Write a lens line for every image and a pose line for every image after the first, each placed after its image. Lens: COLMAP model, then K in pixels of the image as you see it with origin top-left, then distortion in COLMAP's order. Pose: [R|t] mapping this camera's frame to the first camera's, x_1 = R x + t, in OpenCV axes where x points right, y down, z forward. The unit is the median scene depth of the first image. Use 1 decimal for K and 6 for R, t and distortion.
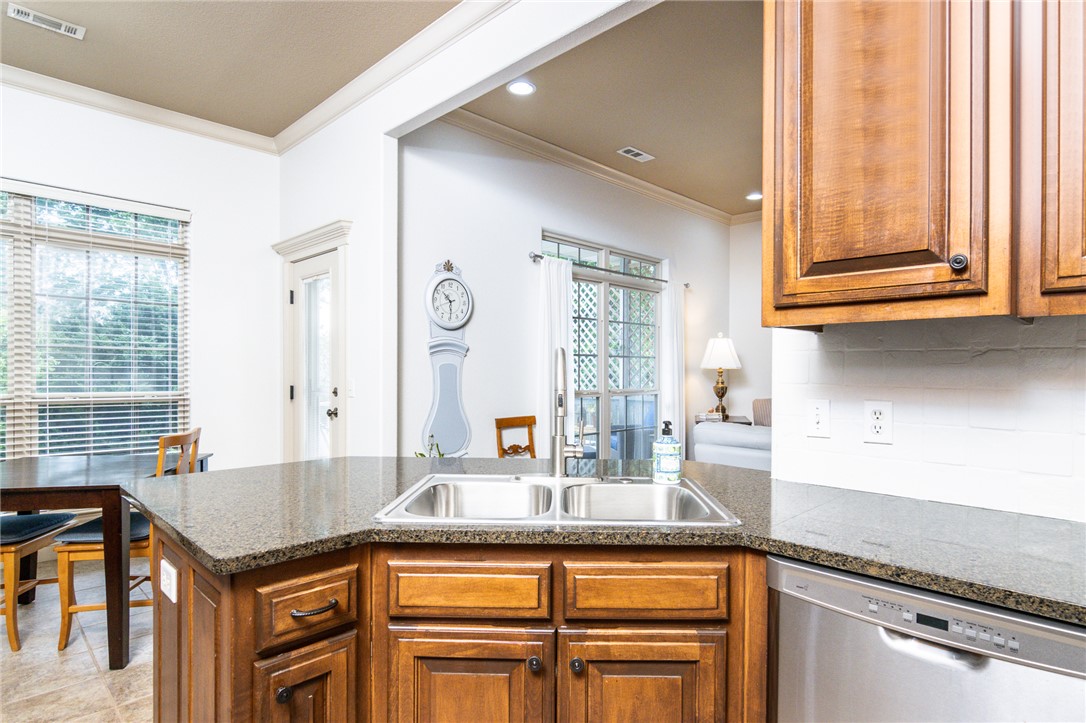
lens RADIAL K [[577.0, 0, 530.3], [0, 577.0, 368.3], [0, 0, 1]] dist [0.001646, -0.000062]
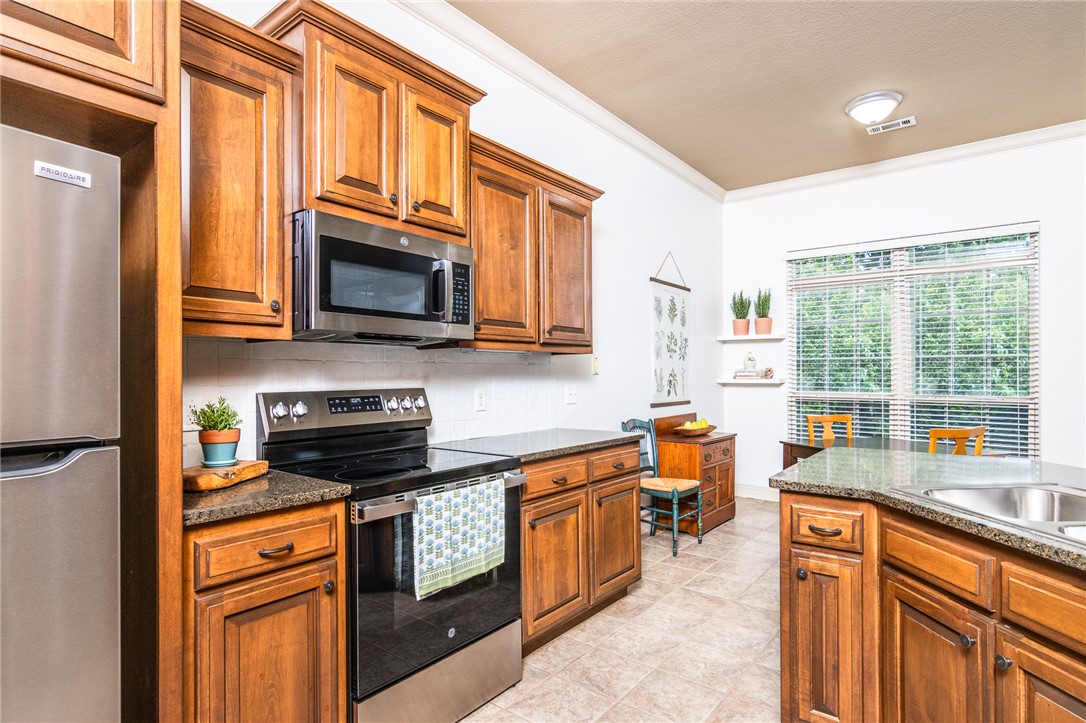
lens RADIAL K [[577.0, 0, 530.3], [0, 577.0, 368.3], [0, 0, 1]] dist [0.001646, -0.000062]
pose [[0.098330, -0.009247, -0.995111, 0.998556], [0.000046, 0.999957, -0.009288, 0.005519], [0.995154, 0.000868, 0.098326, 0.072221]]
